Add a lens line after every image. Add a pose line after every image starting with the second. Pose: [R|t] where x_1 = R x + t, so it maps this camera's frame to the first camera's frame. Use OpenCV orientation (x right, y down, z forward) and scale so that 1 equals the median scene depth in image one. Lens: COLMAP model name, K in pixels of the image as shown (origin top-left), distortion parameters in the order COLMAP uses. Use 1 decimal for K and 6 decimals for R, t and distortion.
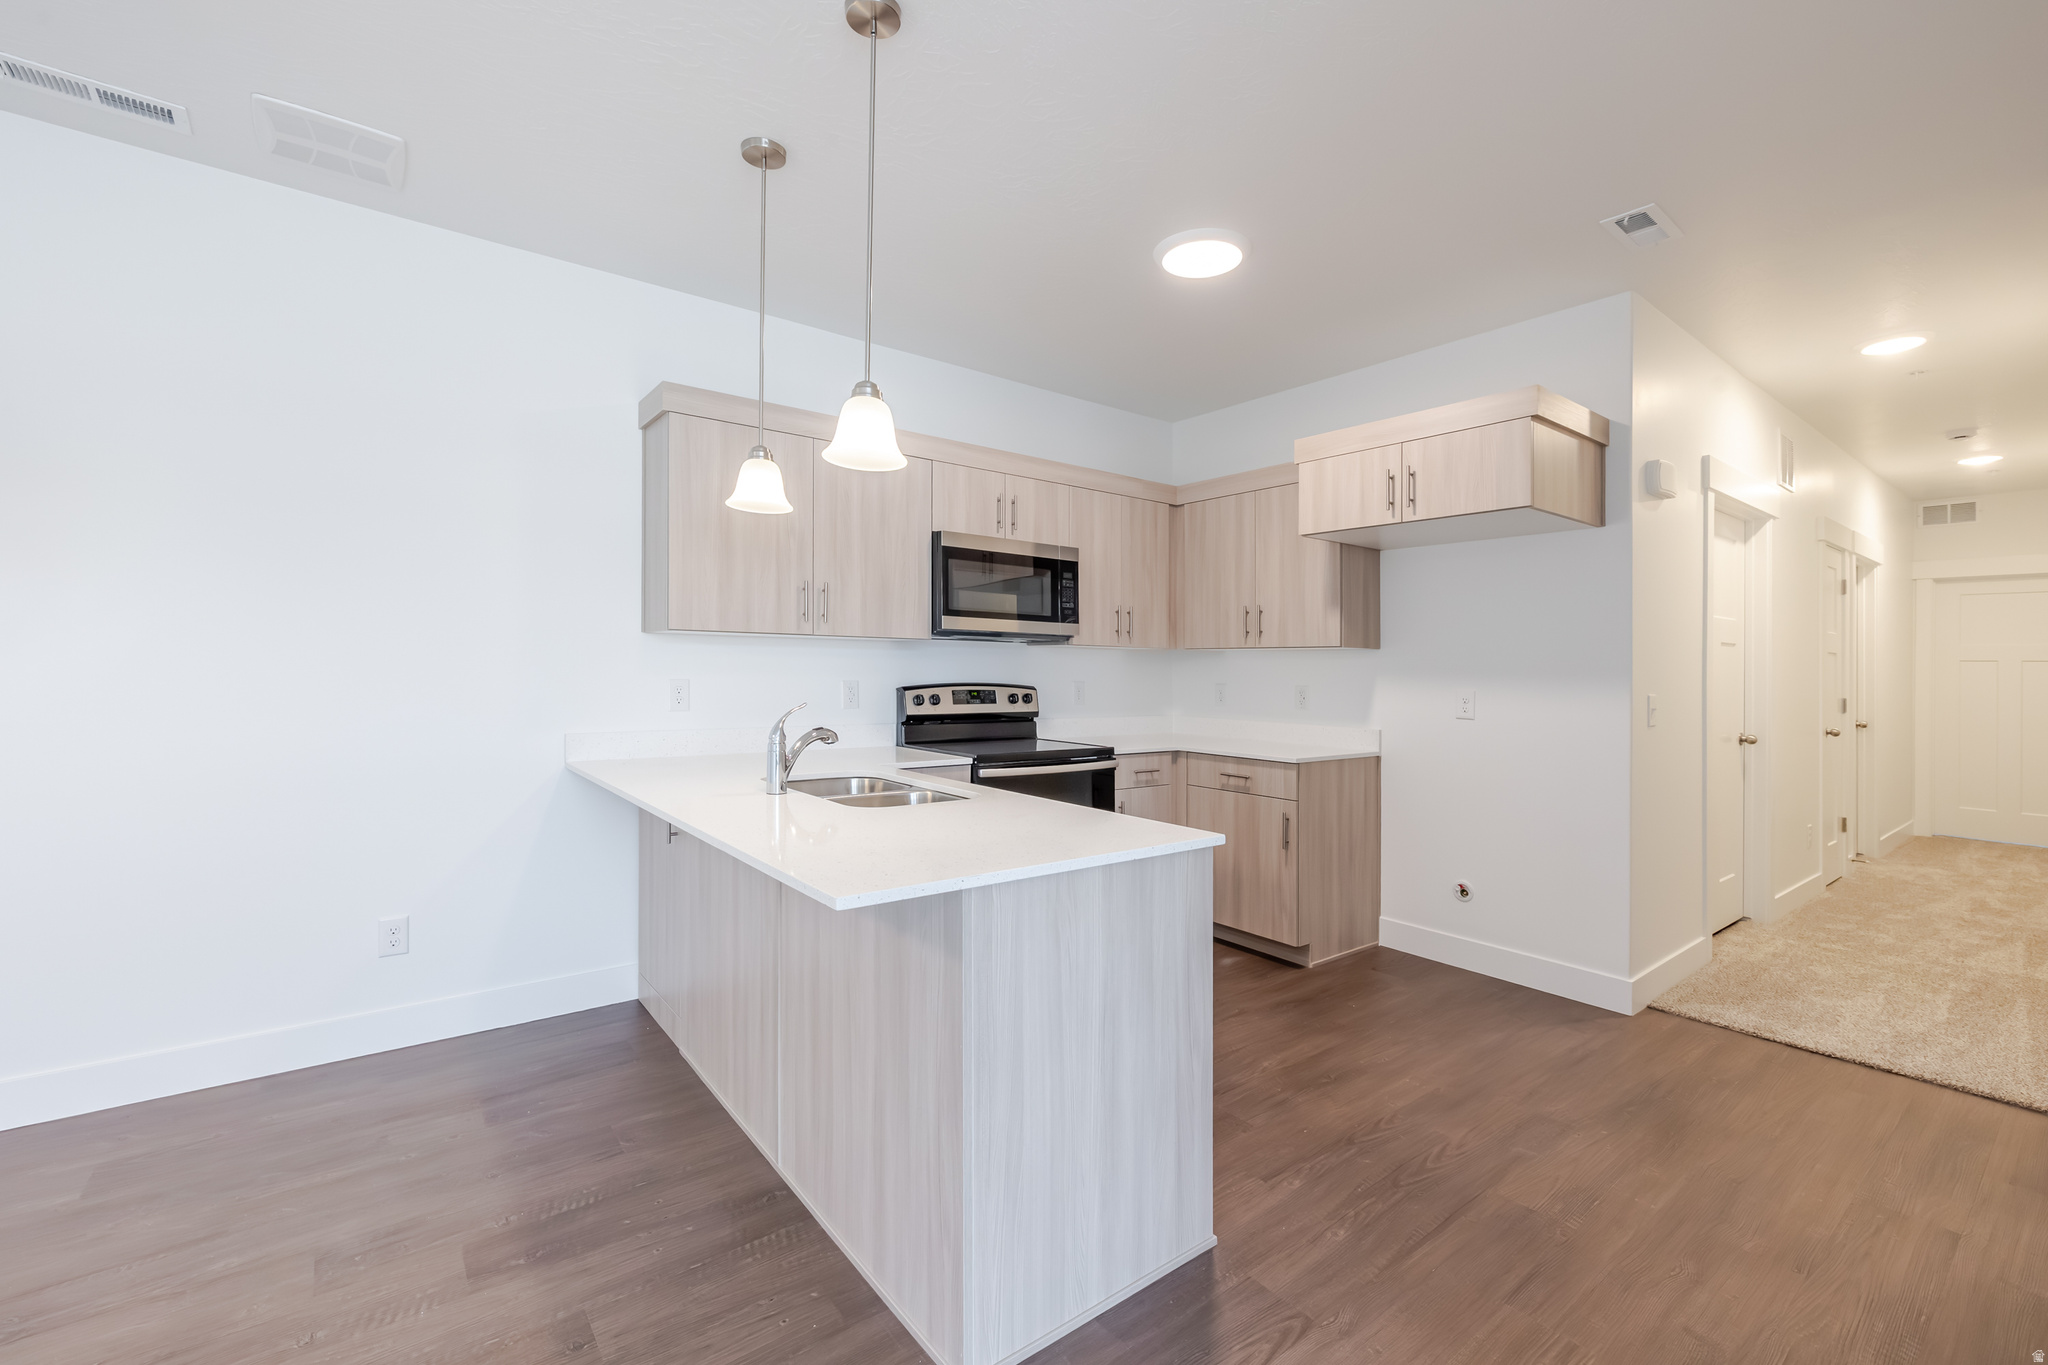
lens RADIAL K [[885.4, 0, 1025.8], [0, 885.4, 685.4], [0, 0, 1]] dist [-0.003071, 0.001333]
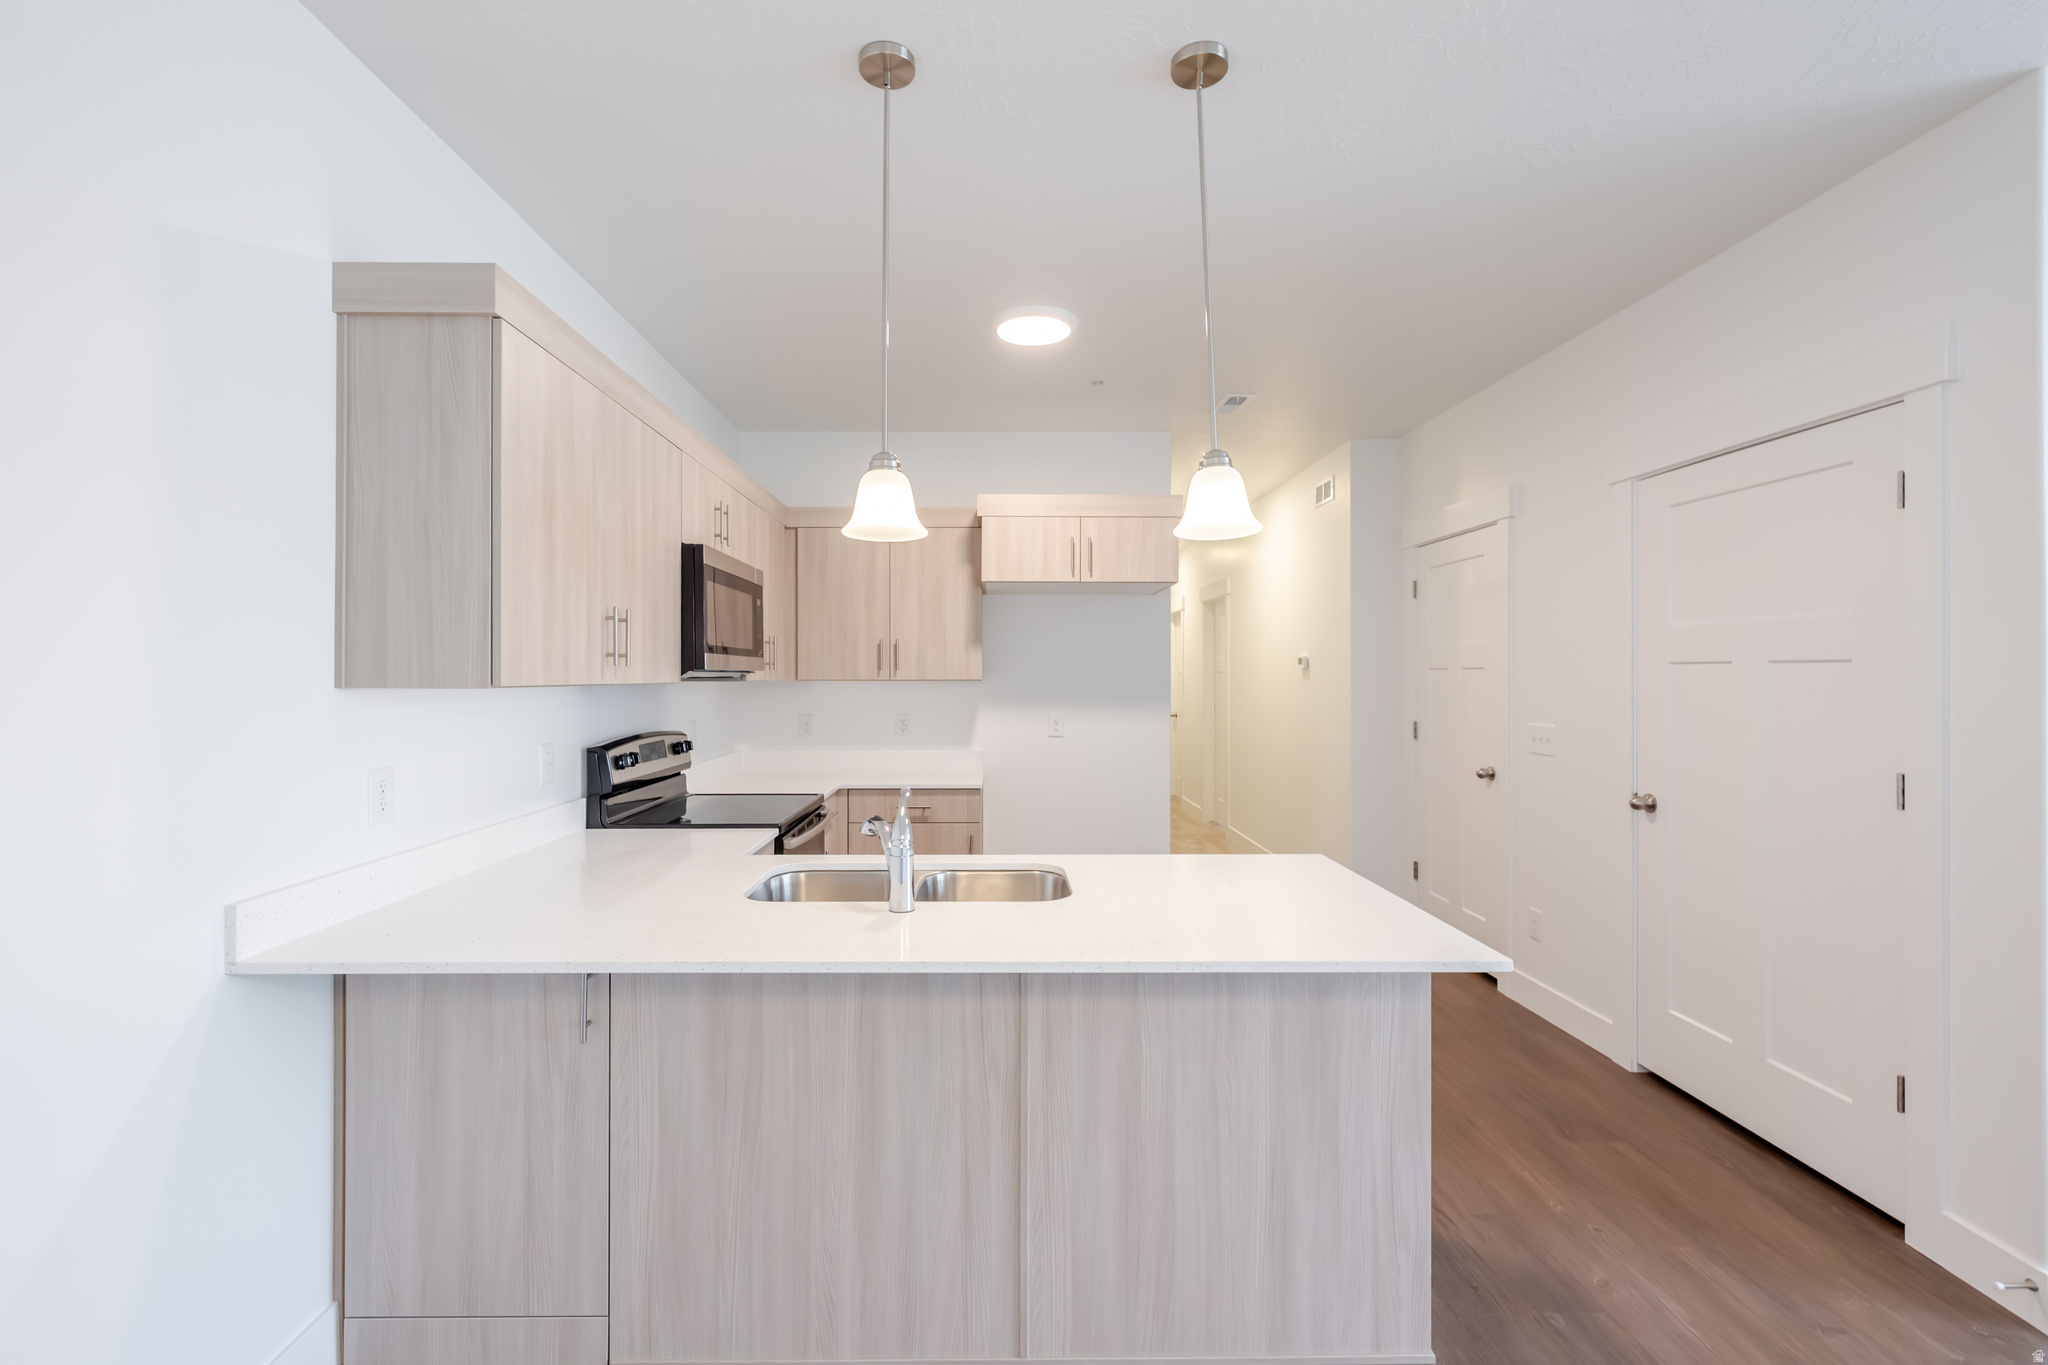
lens RADIAL K [[885.4, 0, 1031.8], [0, 885.4, 681.2], [0, 0, 1]] dist [-0.003071, 0.001333]
pose [[0.593918, -0.019527, 0.804288, -0.528700], [0.022600, 0.999716, 0.007583, -0.050878], [-0.804208, 0.013673, 0.594191, 0.287392]]
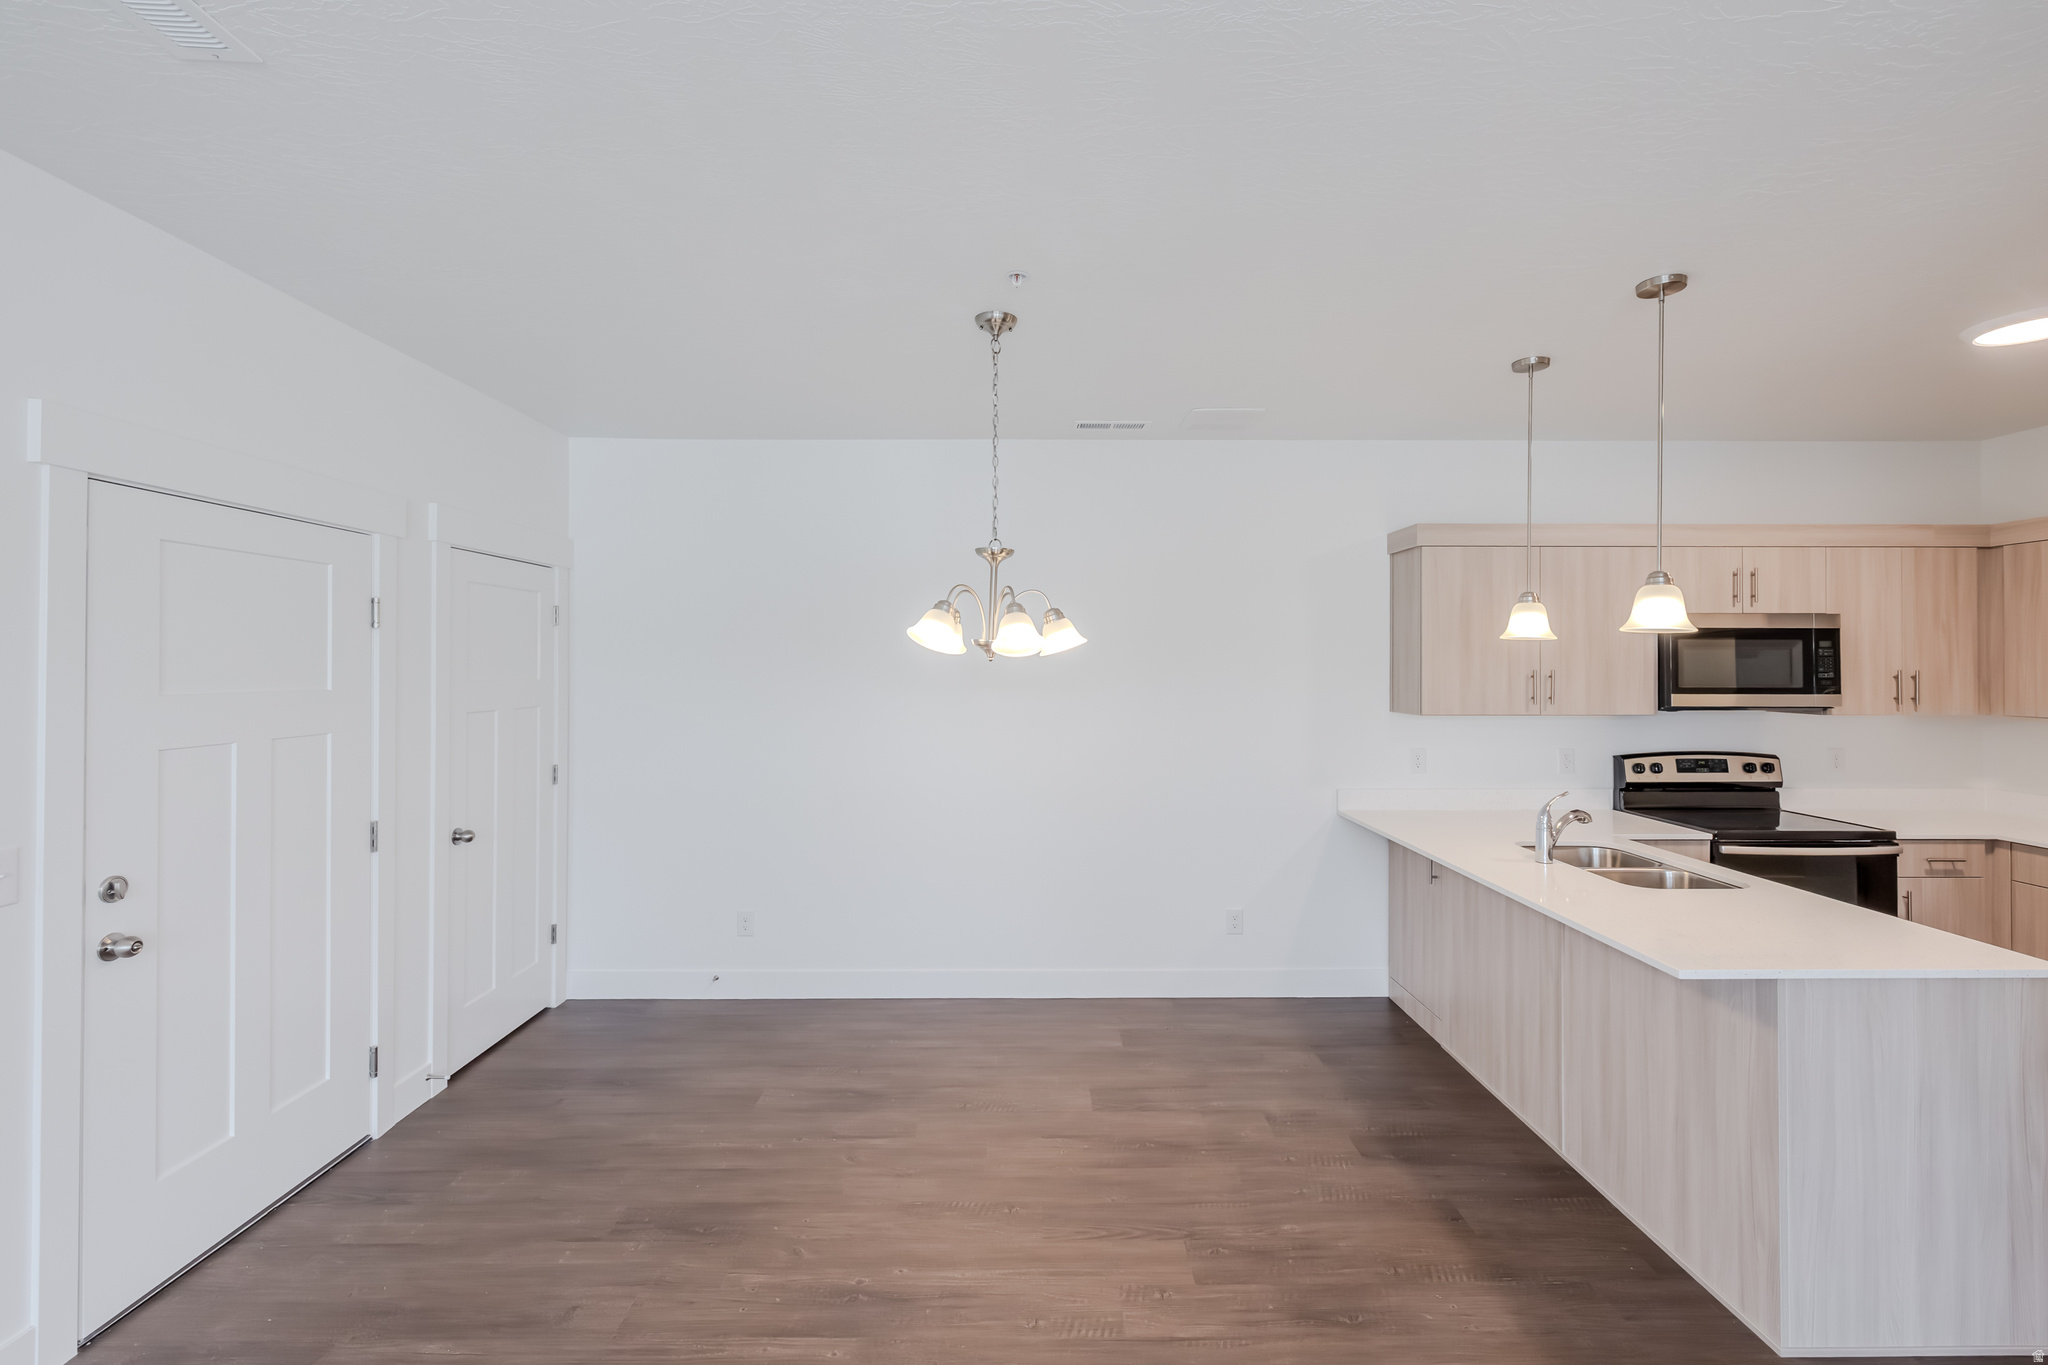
lens RADIAL K [[885.4, 0, 1022.3], [0, 885.4, 678.7], [0, 0, 1]] dist [-0.003071, 0.001333]
pose [[0.793019, -0.003603, -0.609186, -0.062968], [-0.001889, 0.999963, -0.008373, -0.083206], [0.609194, 0.007790, 0.792983, -0.300261]]
